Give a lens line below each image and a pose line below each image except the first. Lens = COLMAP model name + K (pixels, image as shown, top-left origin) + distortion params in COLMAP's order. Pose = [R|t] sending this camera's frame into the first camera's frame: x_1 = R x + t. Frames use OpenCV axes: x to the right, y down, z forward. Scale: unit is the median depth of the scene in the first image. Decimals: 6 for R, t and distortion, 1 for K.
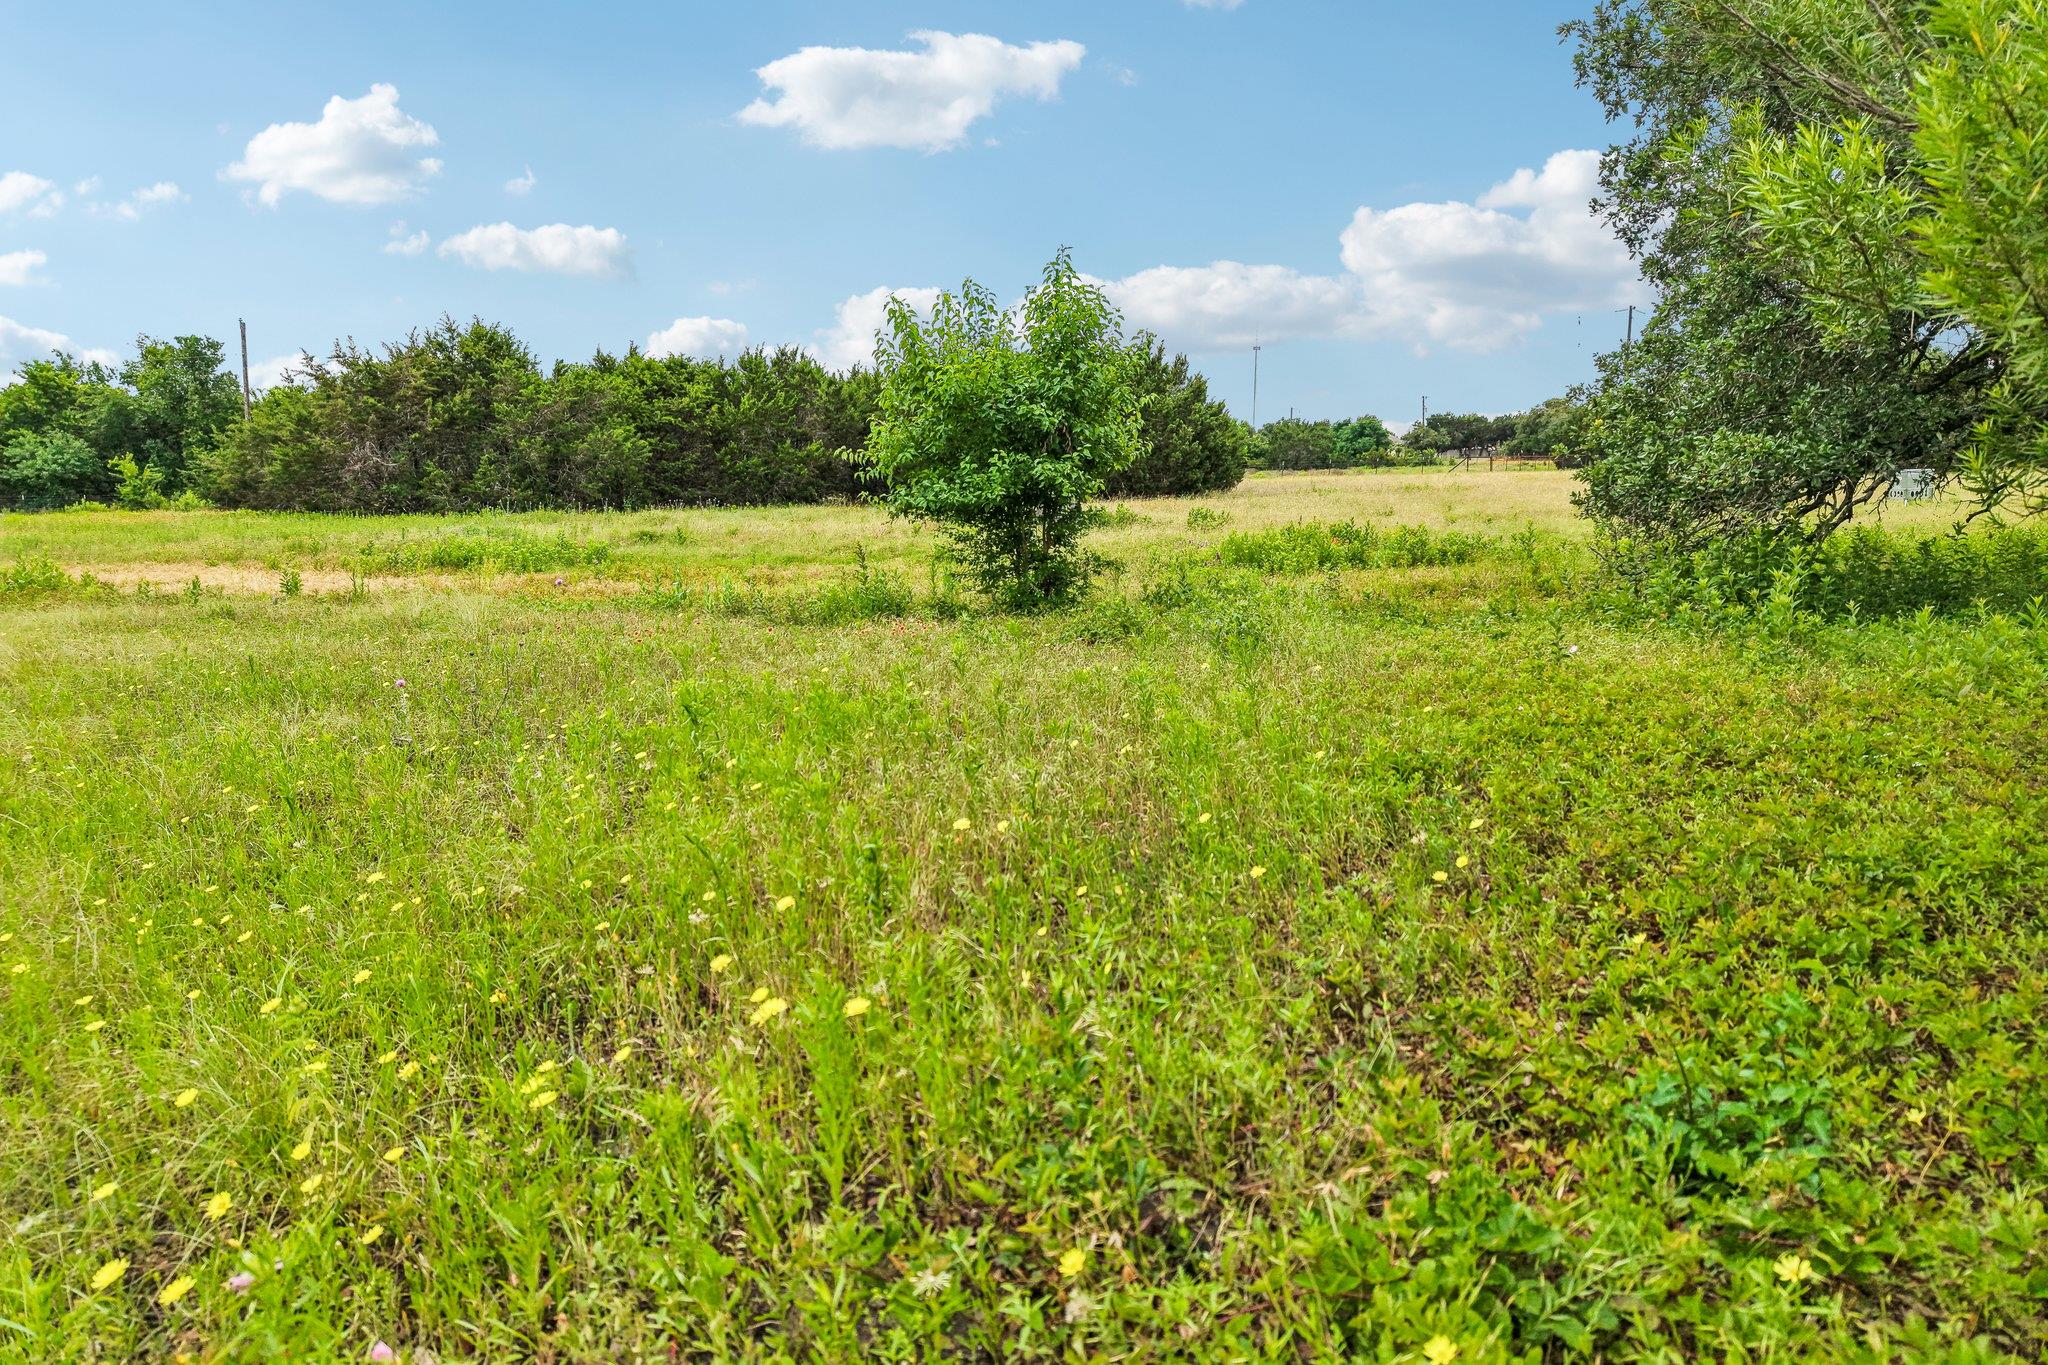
lens RADIAL K [[1349.7, 0, 1024.0], [0, 1349.7, 682.5], [0, 0, 1]] dist [0.025780, -0.031127]
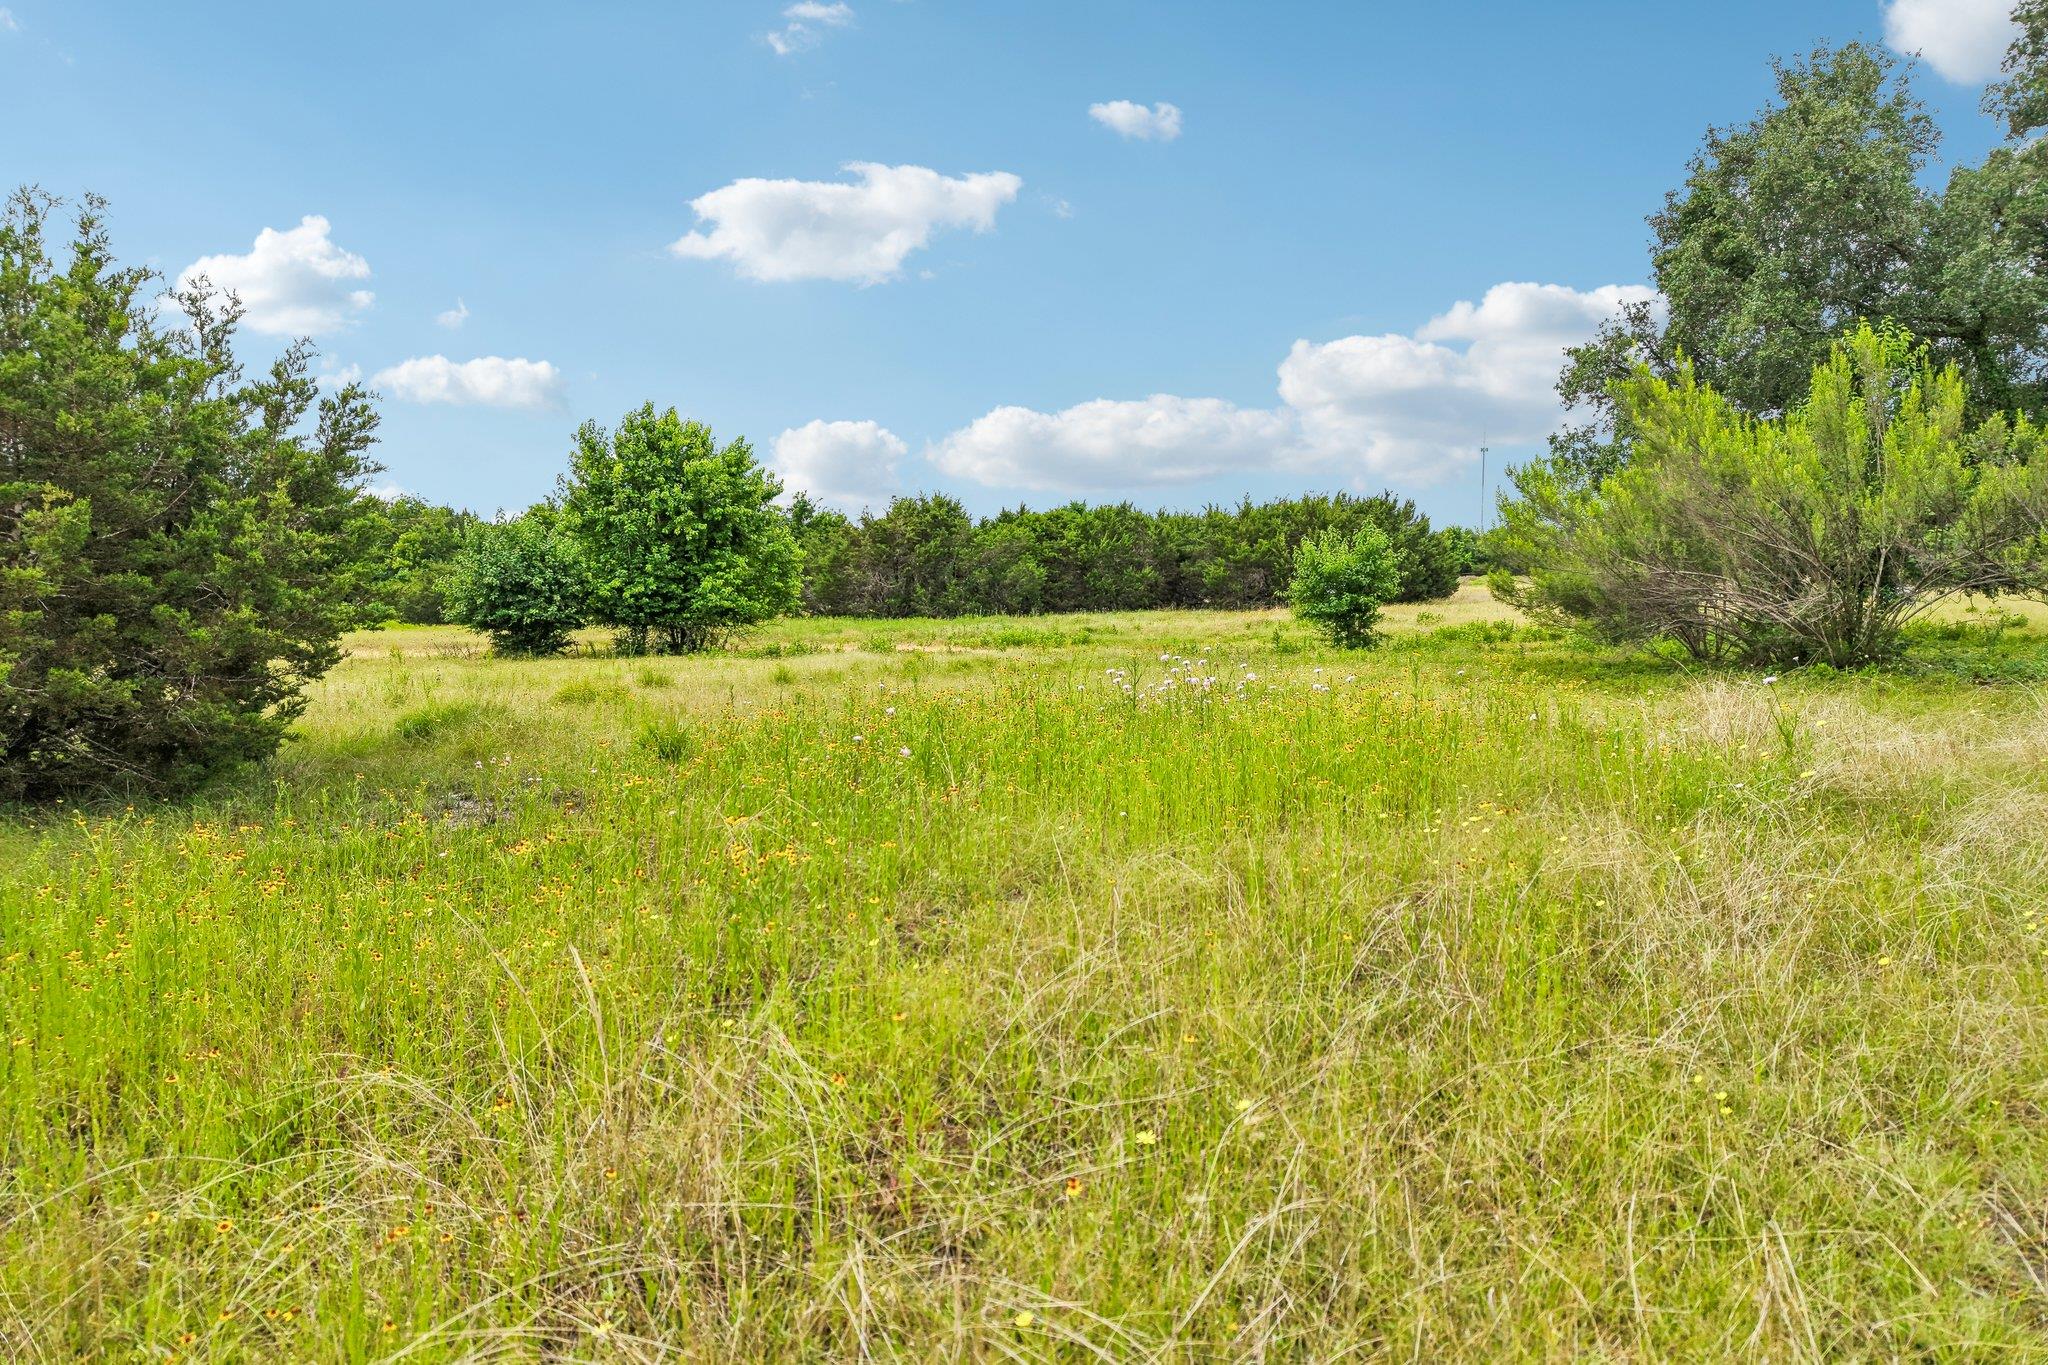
lens RADIAL K [[1349.7, 0, 1024.0], [0, 1349.7, 682.5], [0, 0, 1]] dist [0.025780, -0.031127]
pose [[0.987167, 0.002535, -0.159670, -0.064888], [-0.014587, 0.997125, -0.074358, 0.063431], [0.159023, 0.075733, 0.984366, -0.510779]]
